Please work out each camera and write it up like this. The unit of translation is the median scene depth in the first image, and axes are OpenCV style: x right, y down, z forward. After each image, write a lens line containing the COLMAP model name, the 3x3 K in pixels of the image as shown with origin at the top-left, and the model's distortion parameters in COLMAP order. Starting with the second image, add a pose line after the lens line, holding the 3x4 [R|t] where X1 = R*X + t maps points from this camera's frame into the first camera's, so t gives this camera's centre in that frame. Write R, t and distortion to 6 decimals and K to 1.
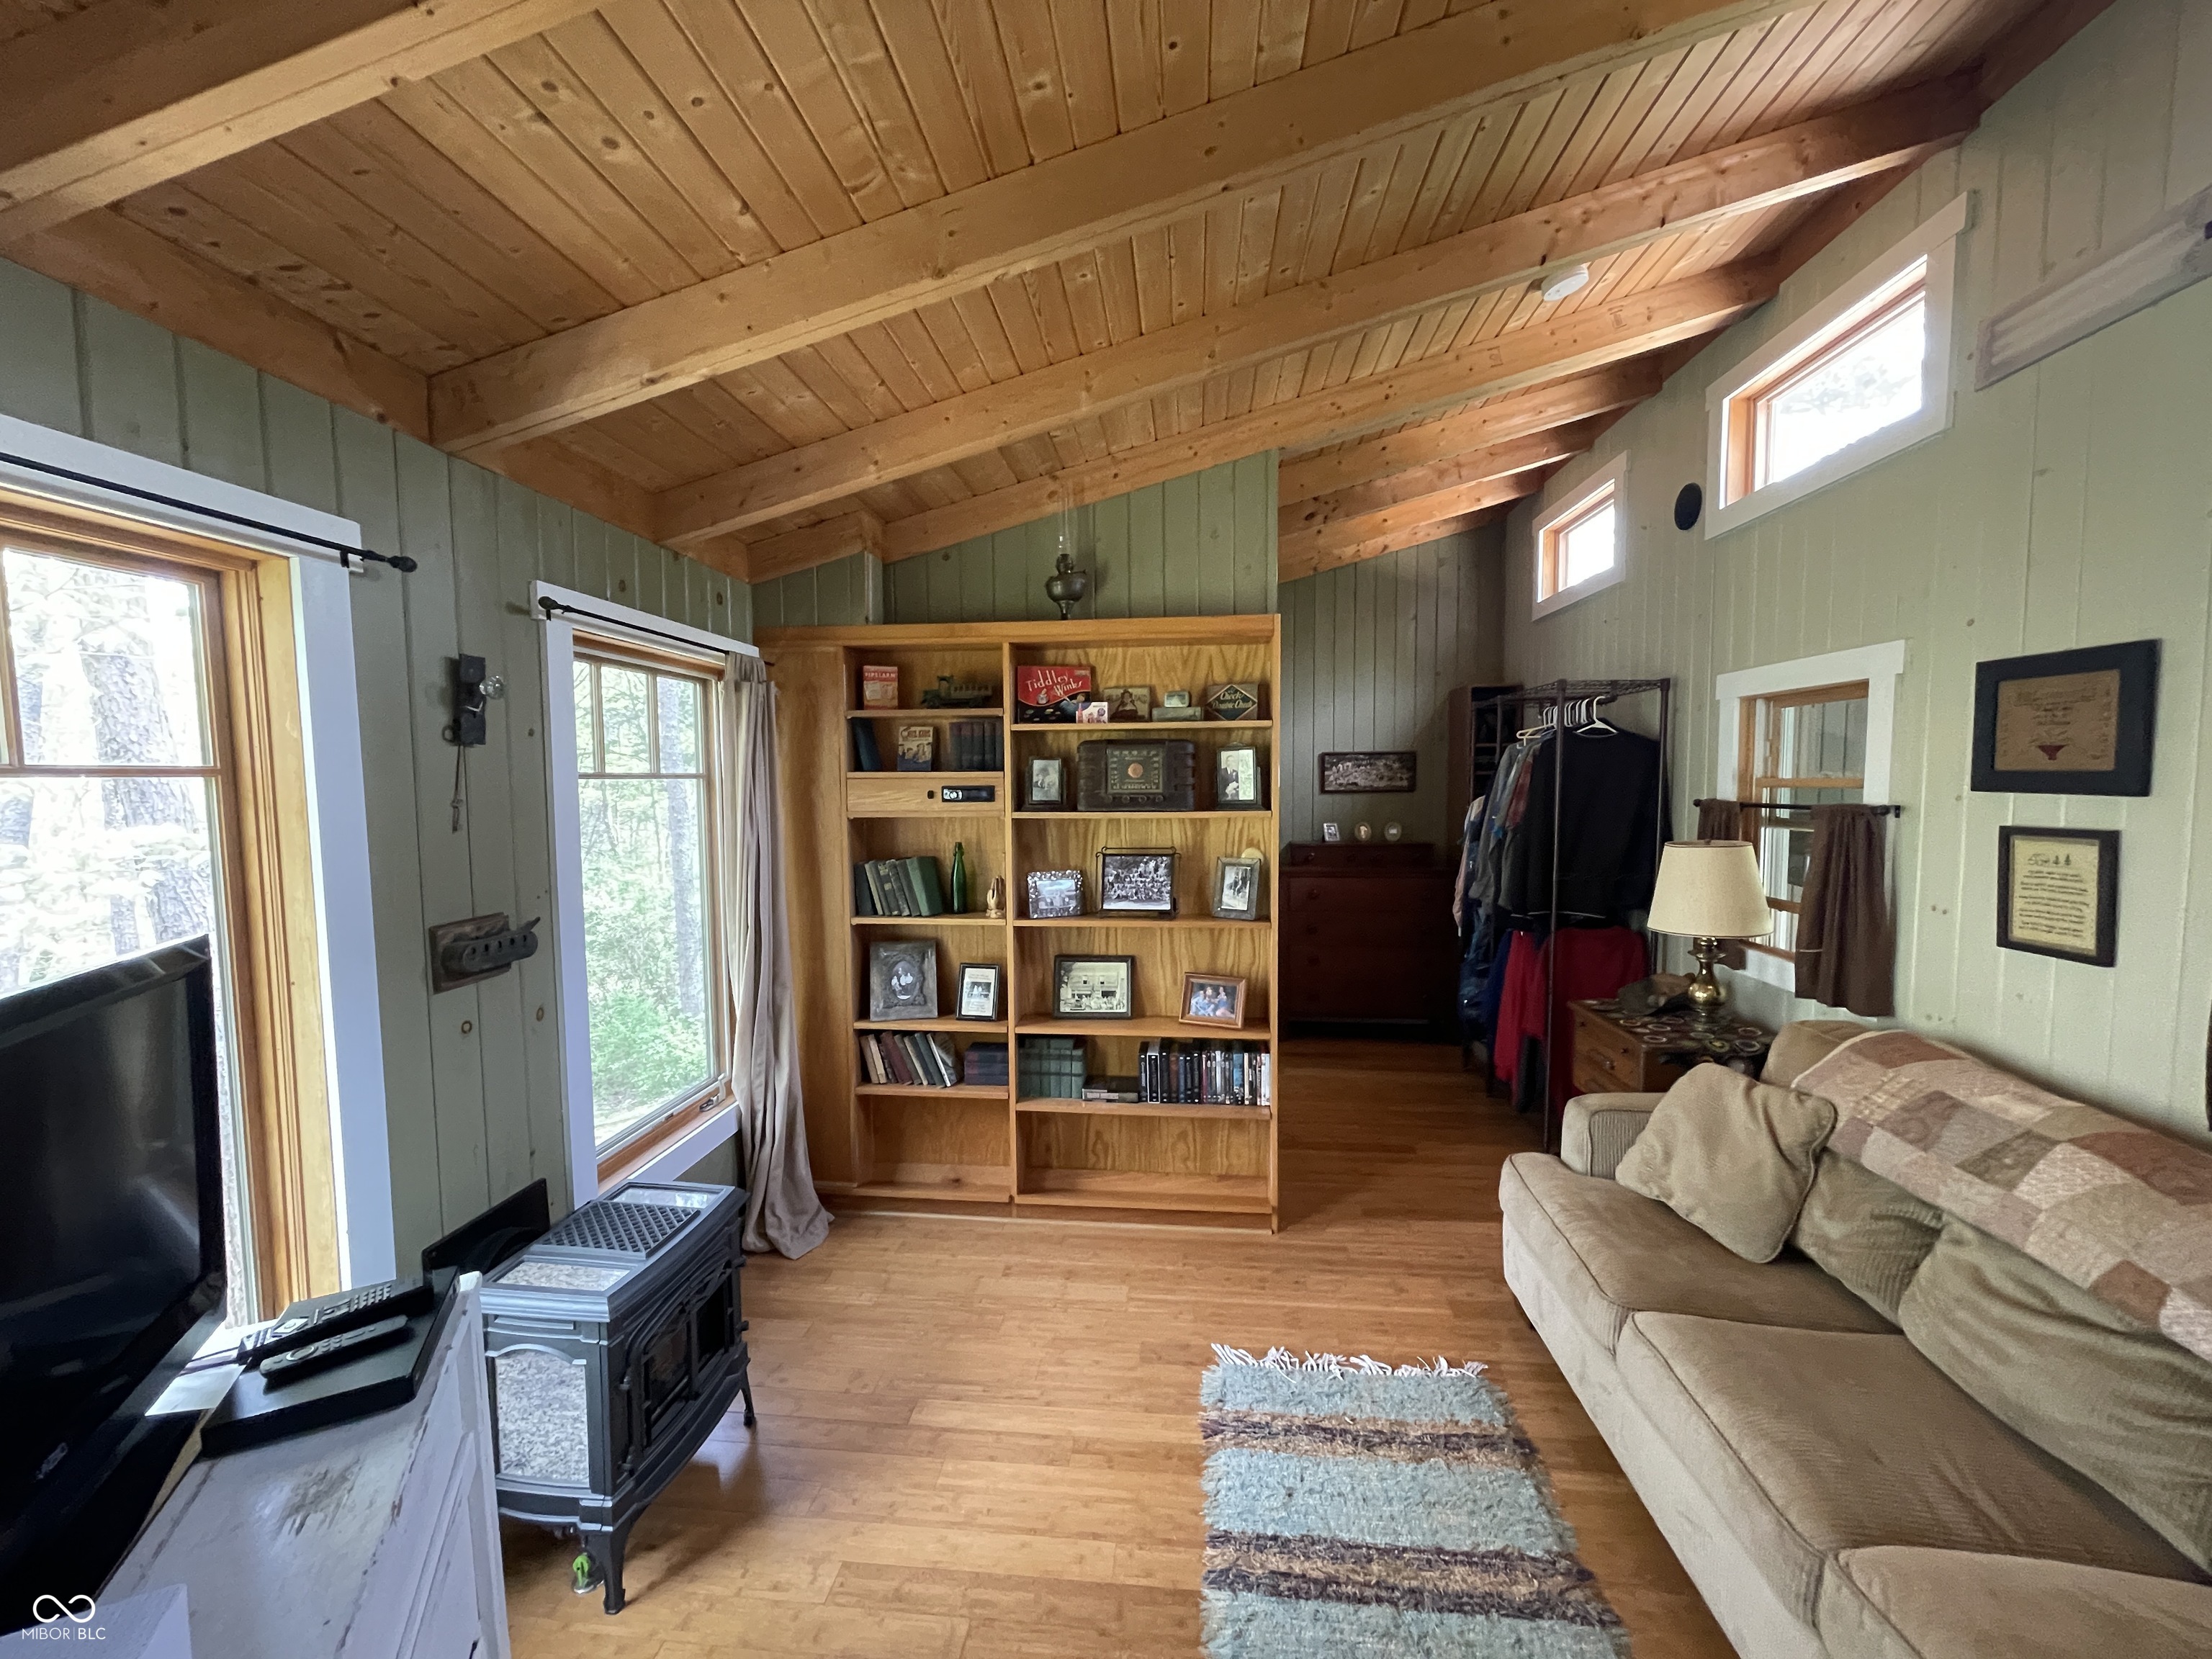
lens RADIAL K [[886.2, 0, 1101.1], [0, 886.2, 841.3], [0, 0, 1]] dist [-0.000971, 0.000510]
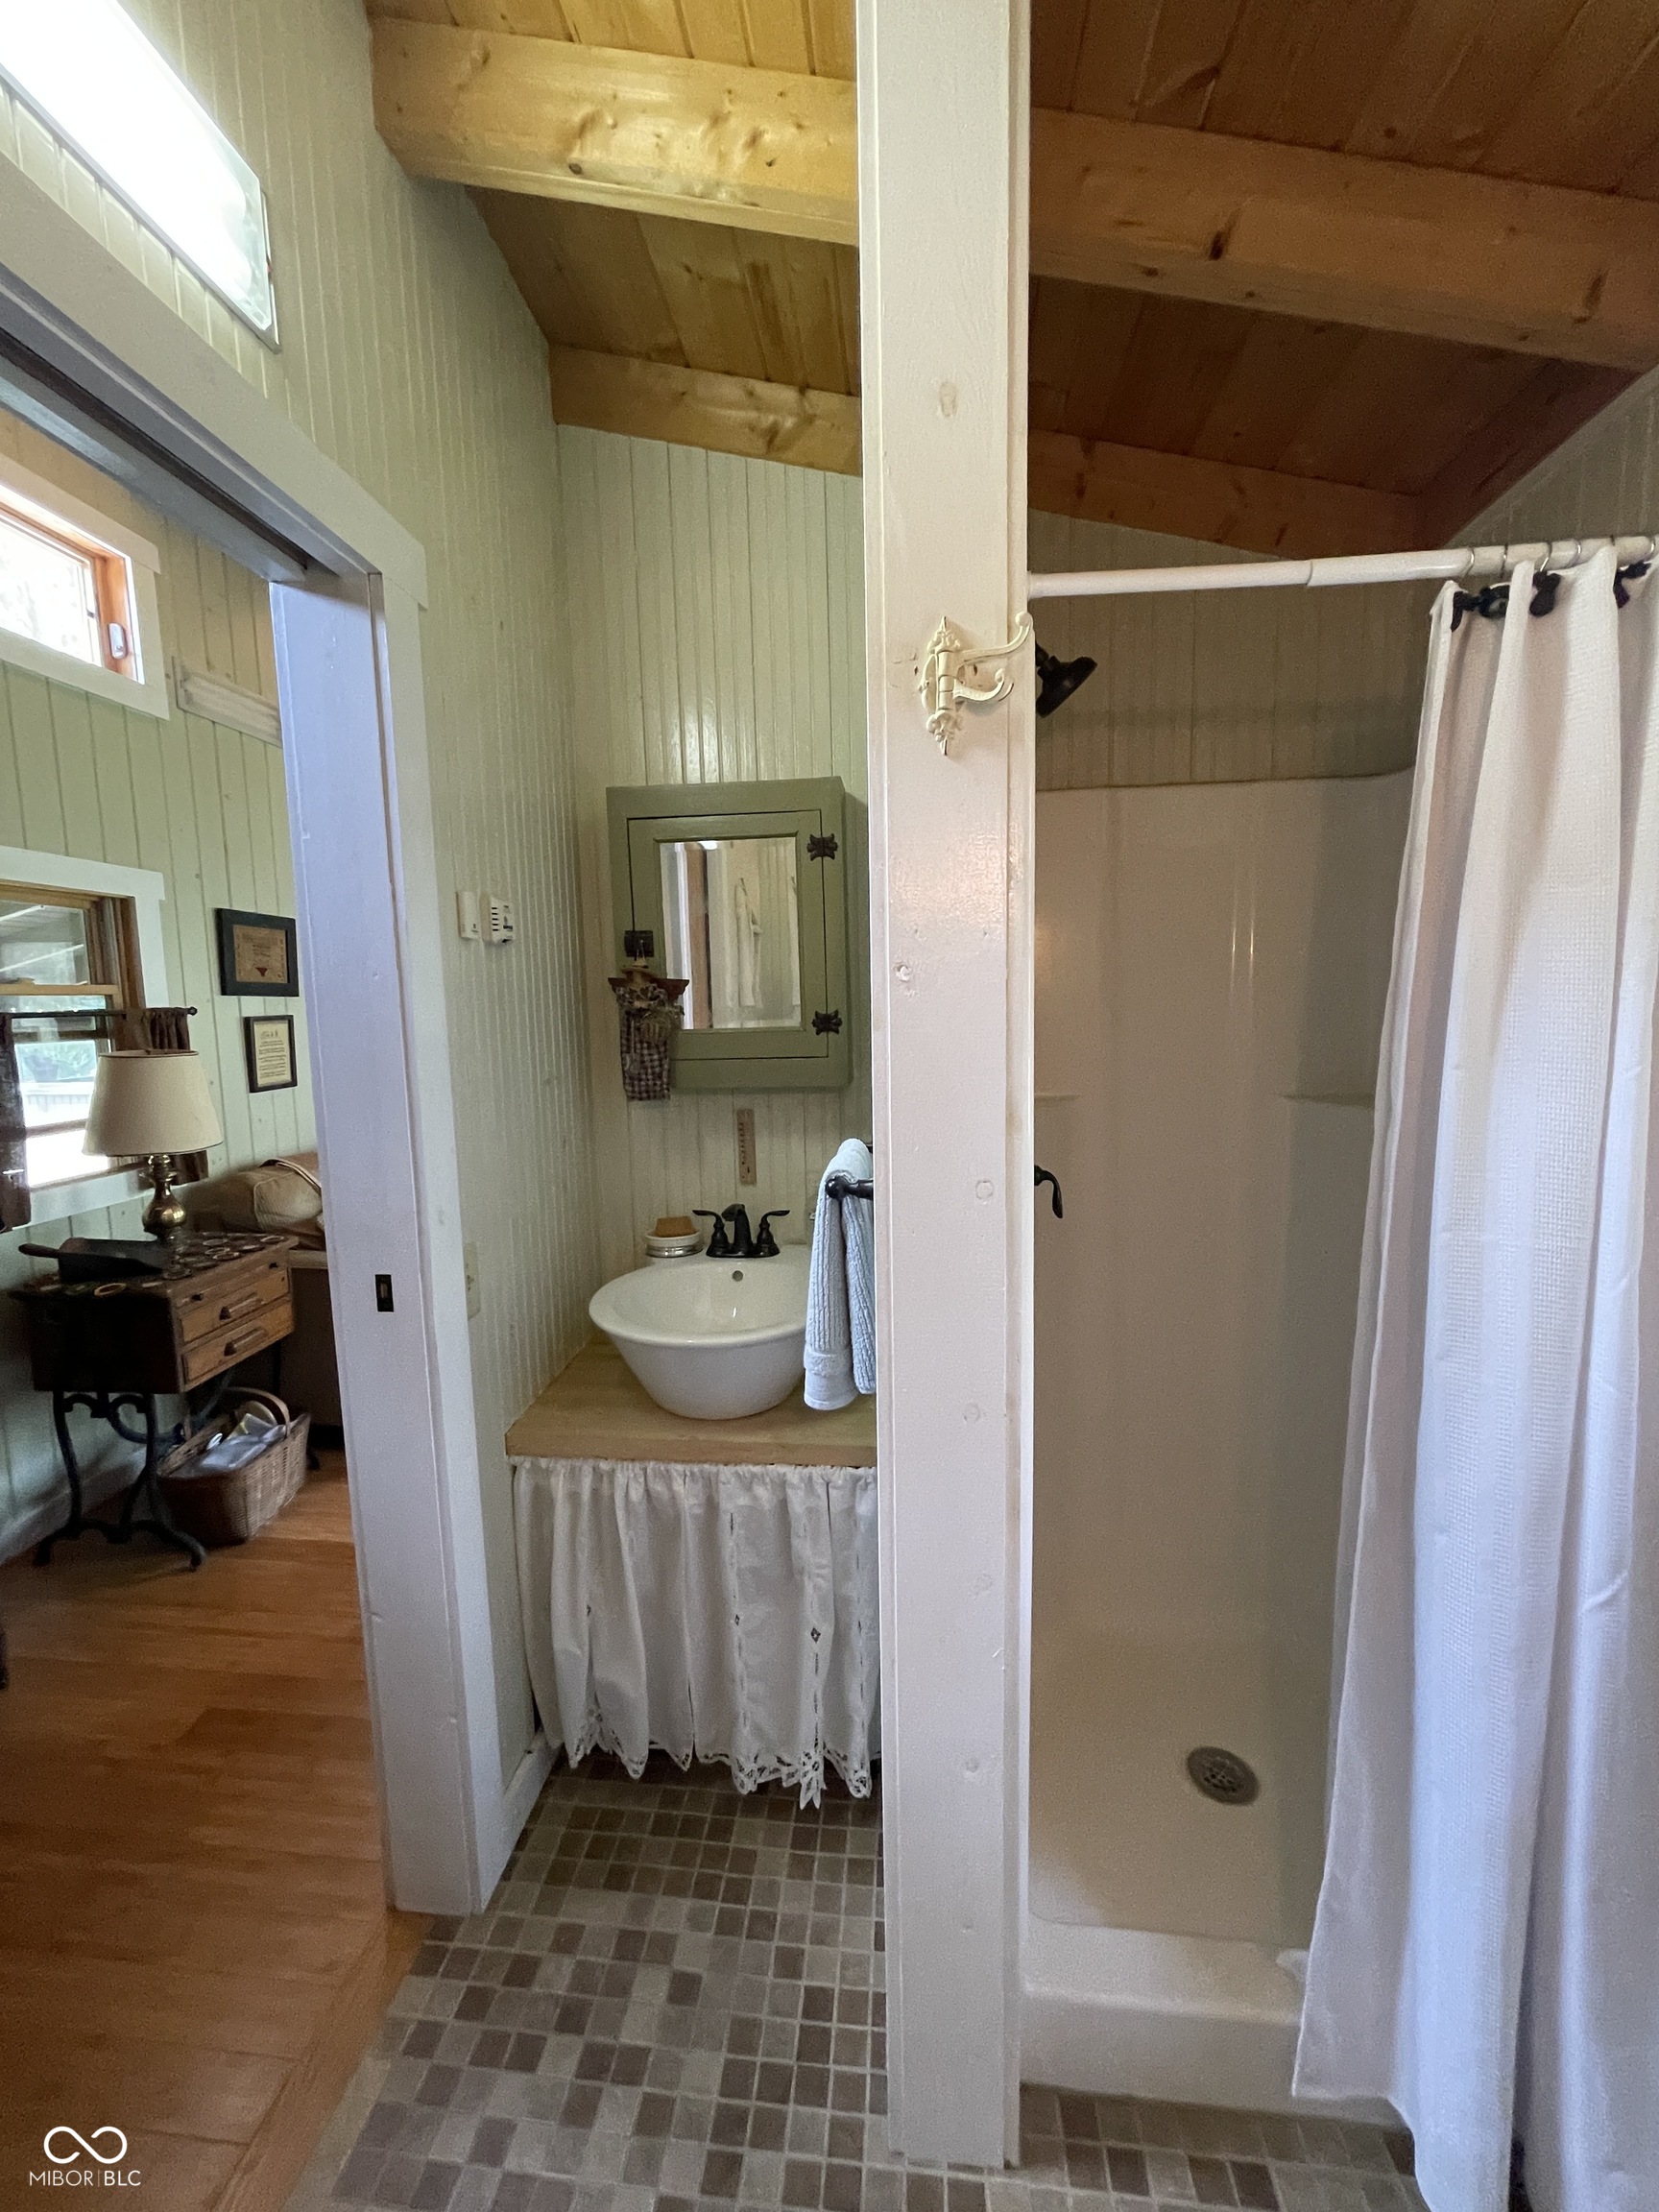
lens RADIAL K [[886.2, 0, 831.3], [0, 886.2, 1100.7], [0, 0, 1]] dist [-0.000971, 0.000510]
pose [[-0.999583, 0.028473, -0.004853, -0.008891], [0.027056, 0.981856, 0.187688, -0.093774], [0.010109, 0.187478, -0.982217, 1.734993]]
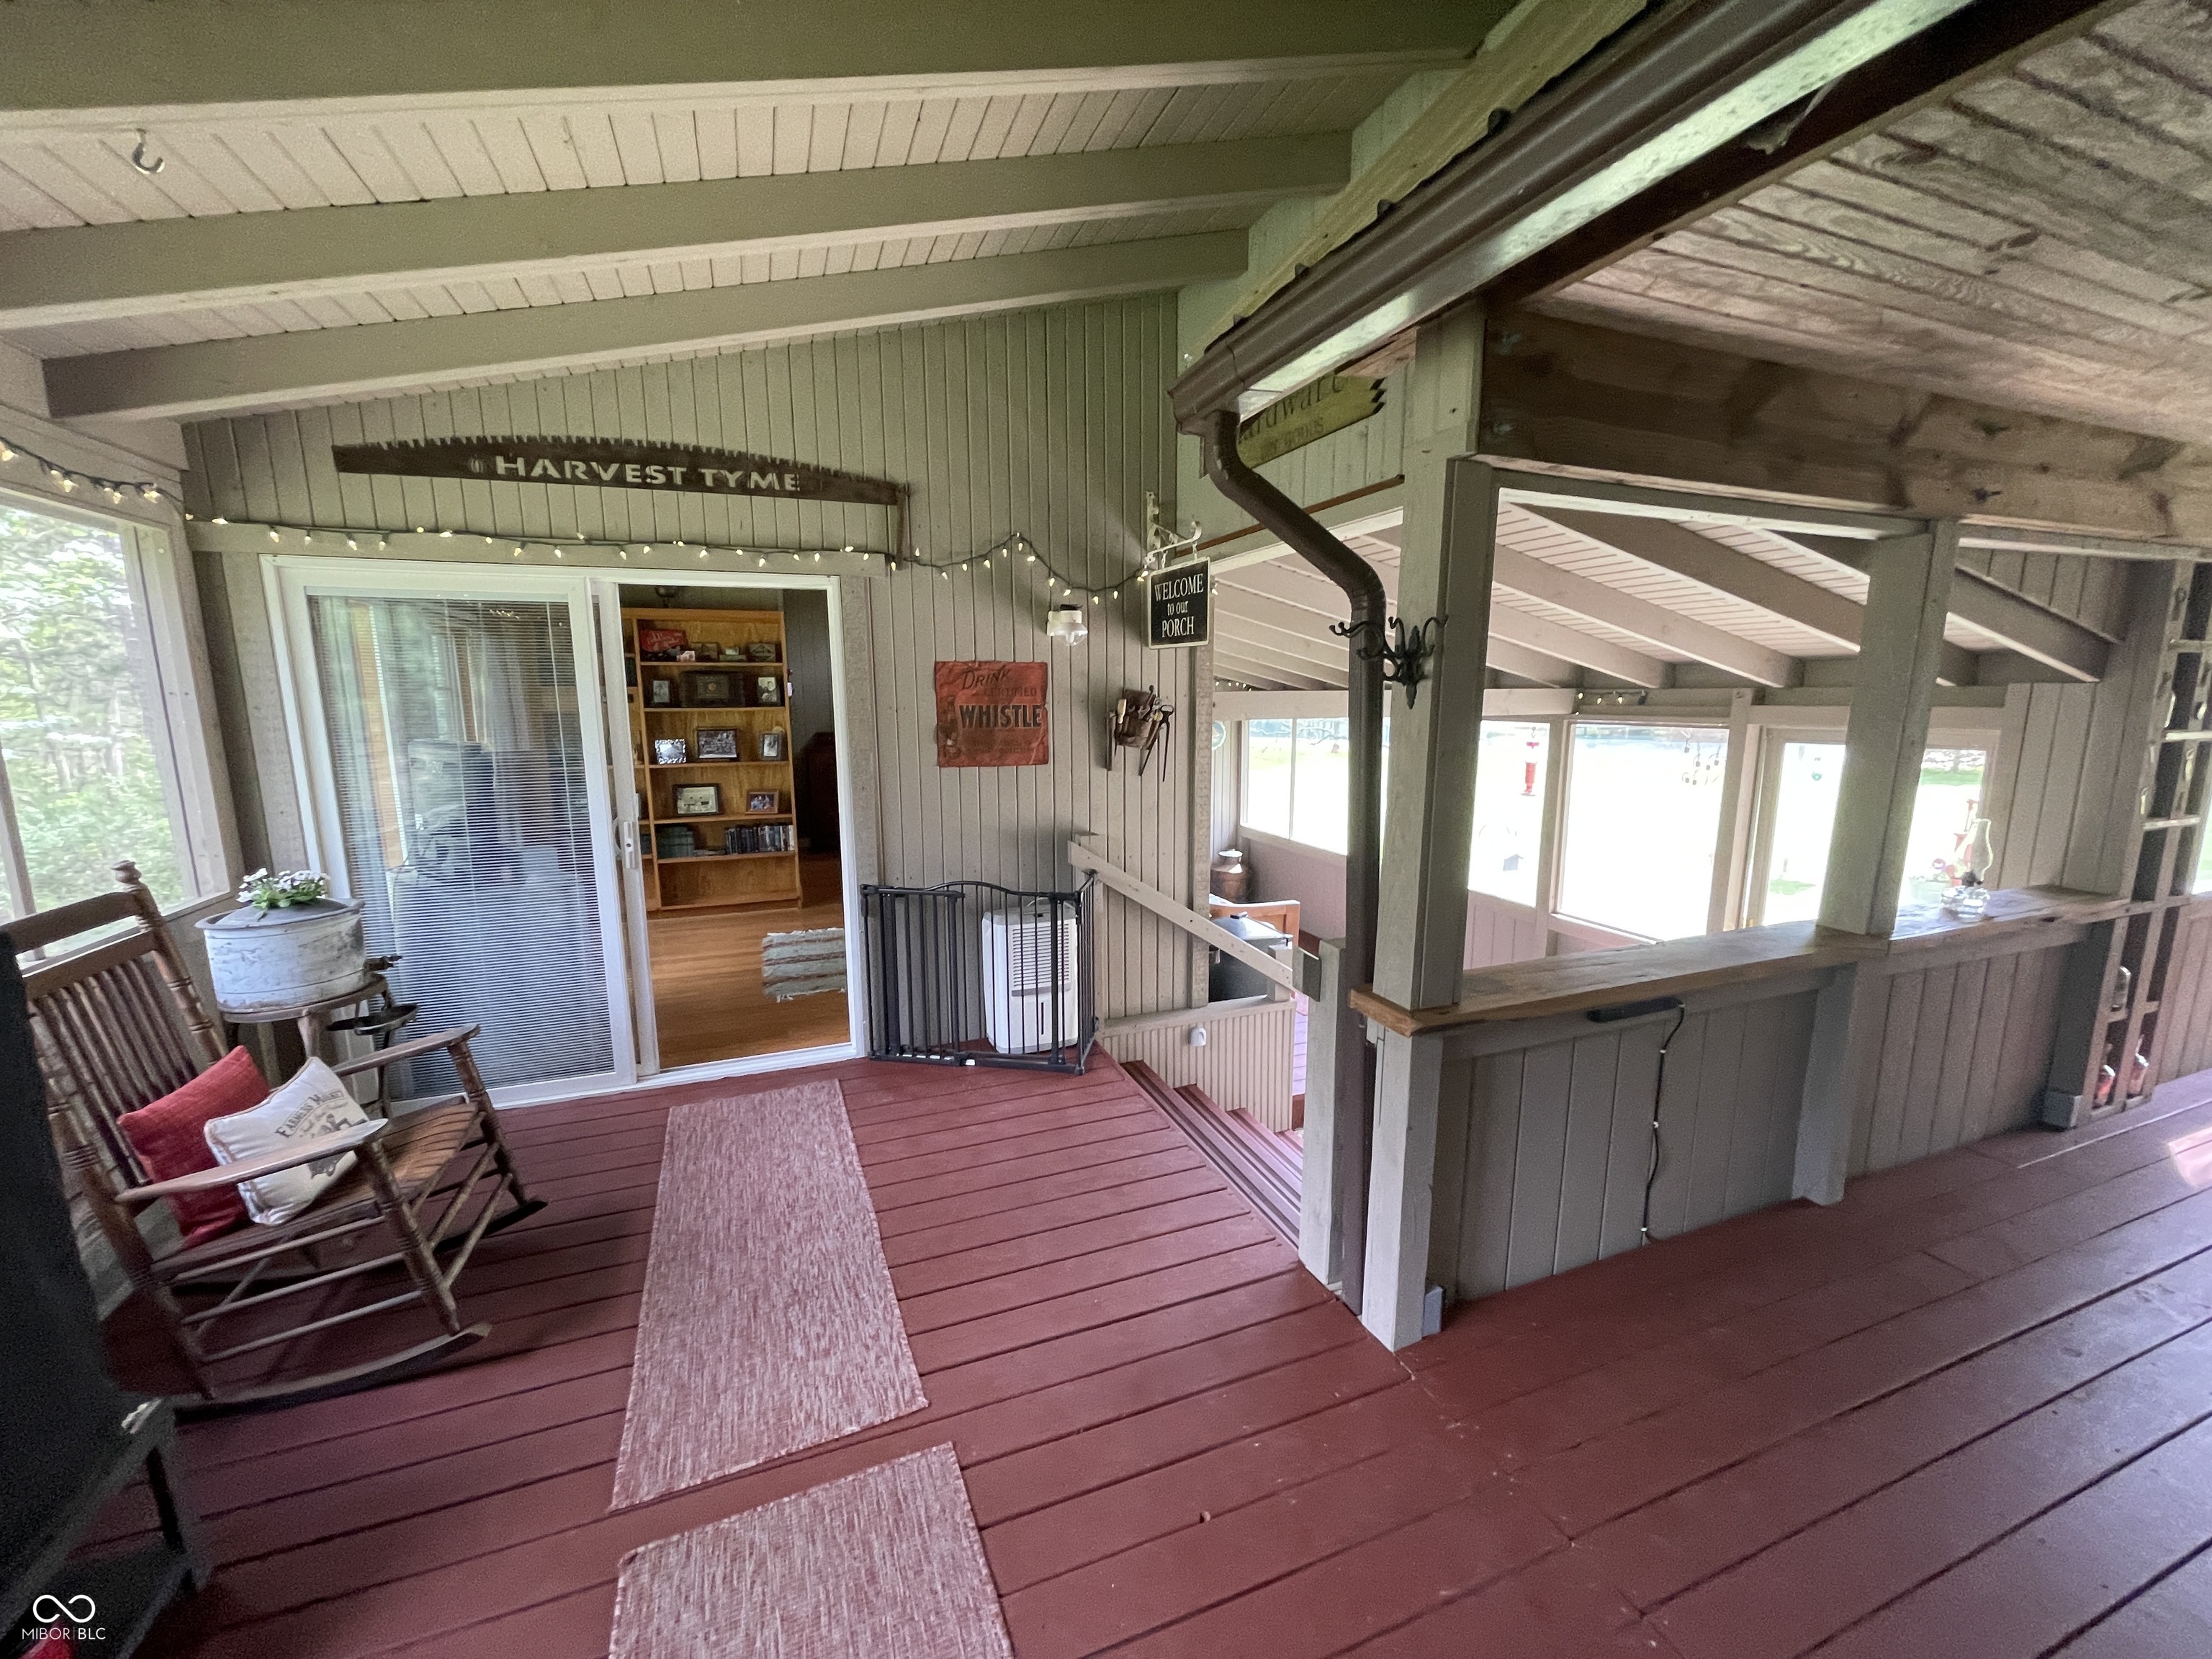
lens RADIAL K [[886.2, 0, 1105.5], [0, 886.2, 841.9], [0, 0, 1]] dist [-0.000971, 0.000510]
pose [[0.891067, -0.070662, 0.448337, -0.091403], [0.028381, 0.994548, 0.100343, 0.092016], [-0.452983, -0.076689, 0.888214, -1.195152]]
